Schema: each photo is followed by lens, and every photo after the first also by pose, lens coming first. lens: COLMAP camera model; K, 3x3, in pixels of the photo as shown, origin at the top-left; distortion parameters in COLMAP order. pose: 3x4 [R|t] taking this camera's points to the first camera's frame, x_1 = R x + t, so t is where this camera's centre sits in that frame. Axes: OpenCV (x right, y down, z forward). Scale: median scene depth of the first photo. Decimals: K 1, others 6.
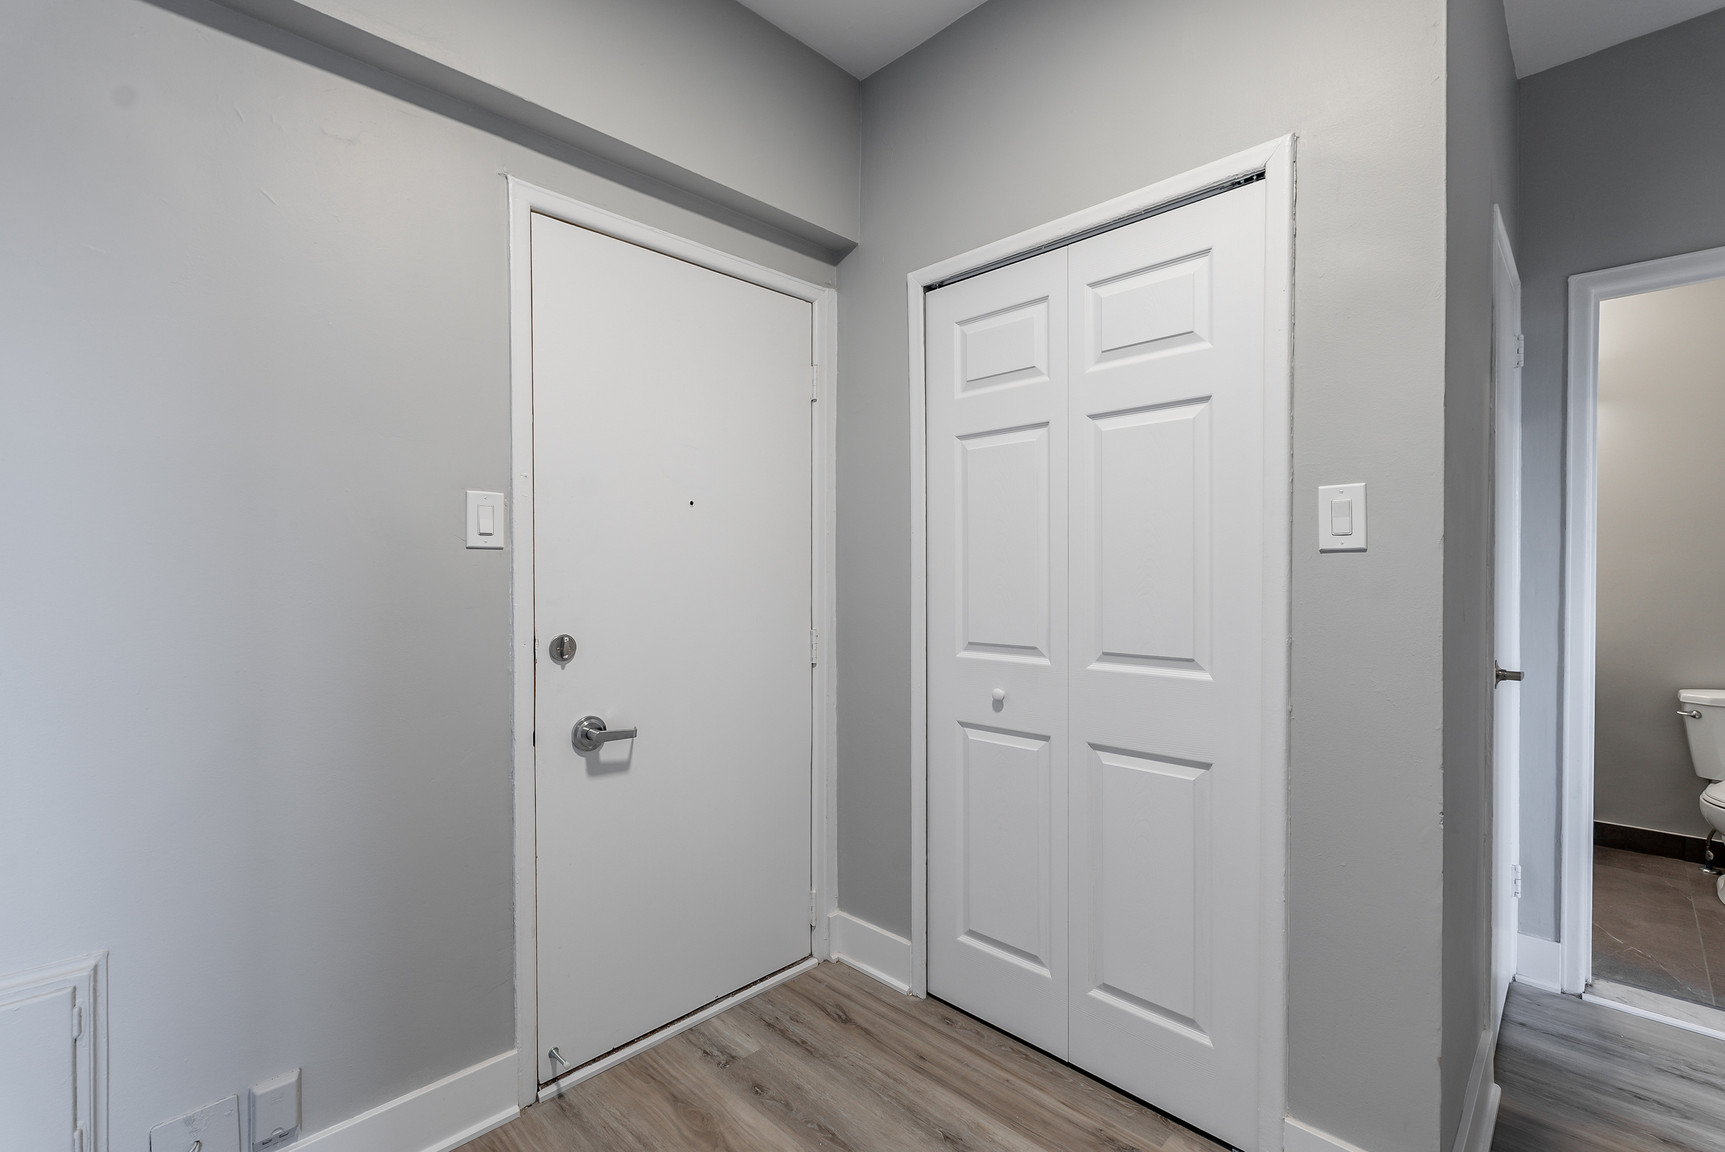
lens RADIAL K [[771.4, 0, 862.5], [0, 771.4, 576.0], [0, 0, 1]] dist [-0.000558, 0.000104]
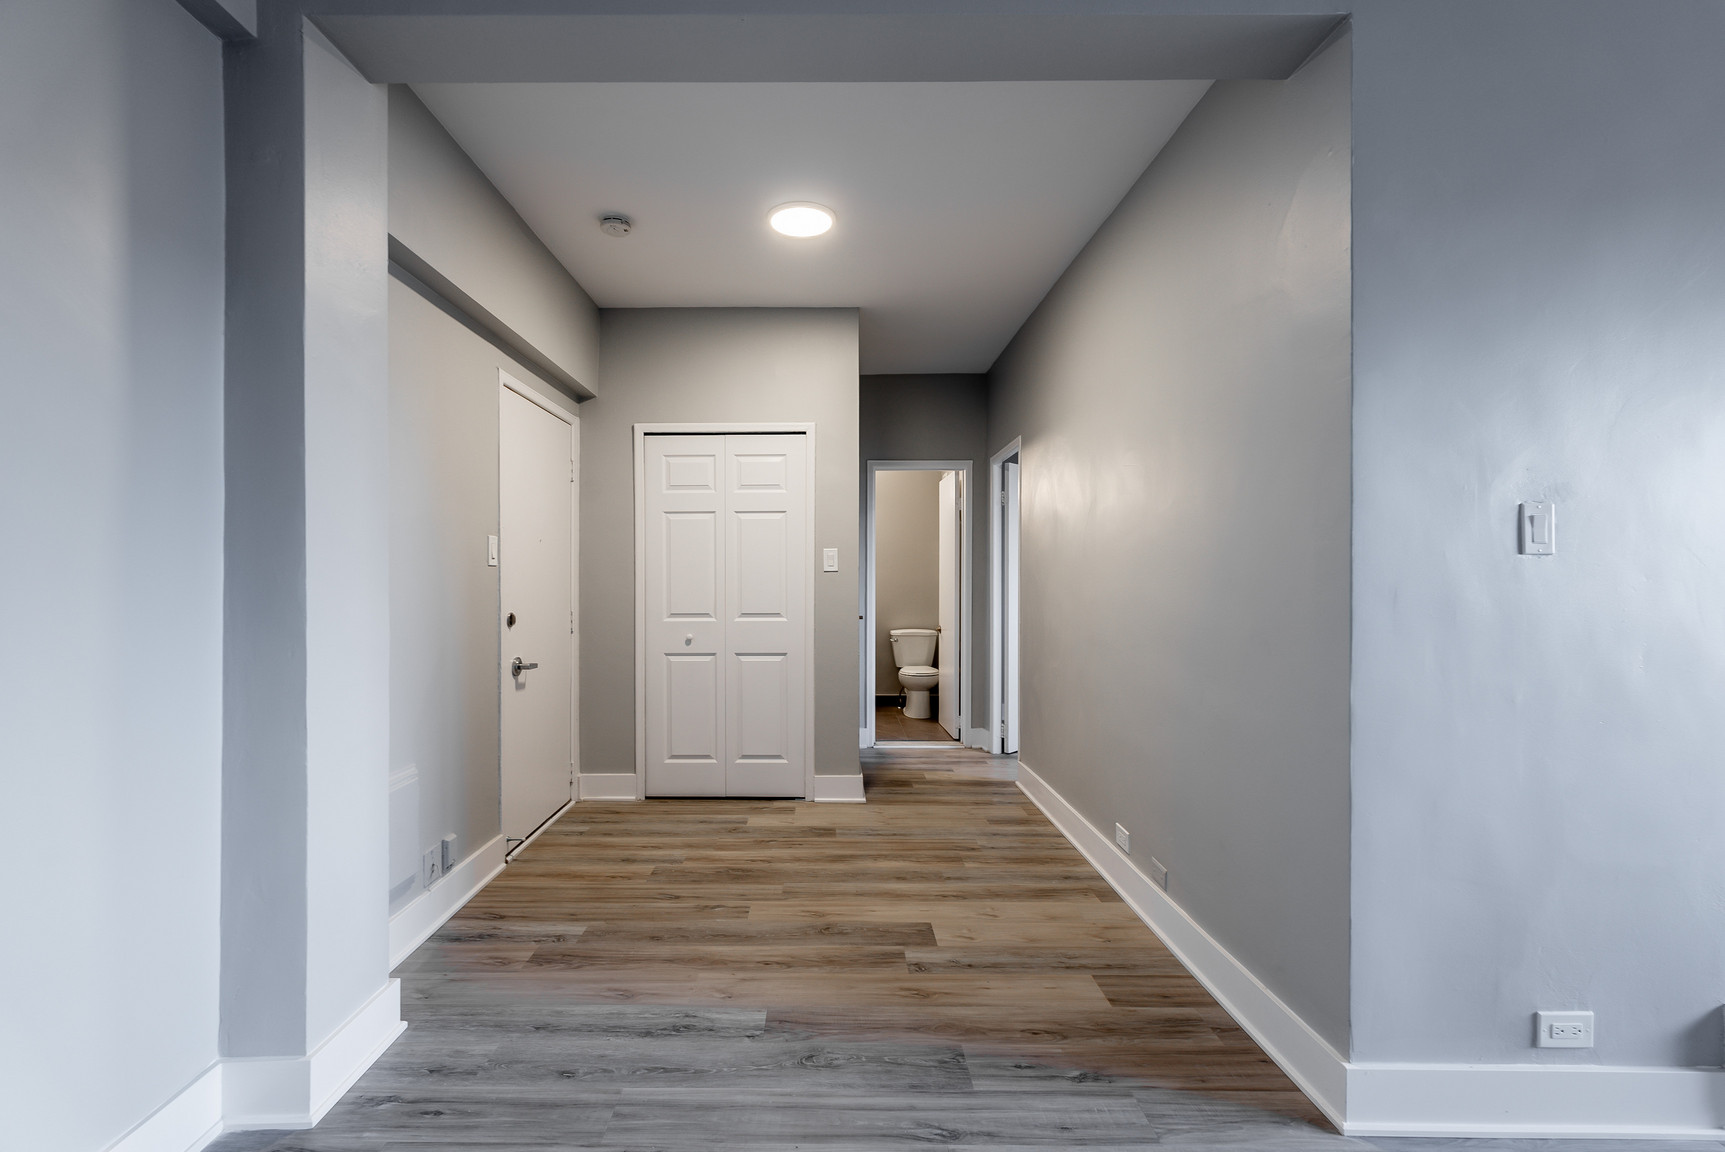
lens RADIAL K [[771.4, 0, 862.5], [0, 771.4, 576.0], [0, 0, 1]] dist [-0.000558, 0.000104]
pose [[0.685117, 0.004181, 0.728421, -1.049223], [0.004886, 0.999935, -0.010335, 0.010924], [-0.728416, 0.010639, 0.685052, -0.799626]]
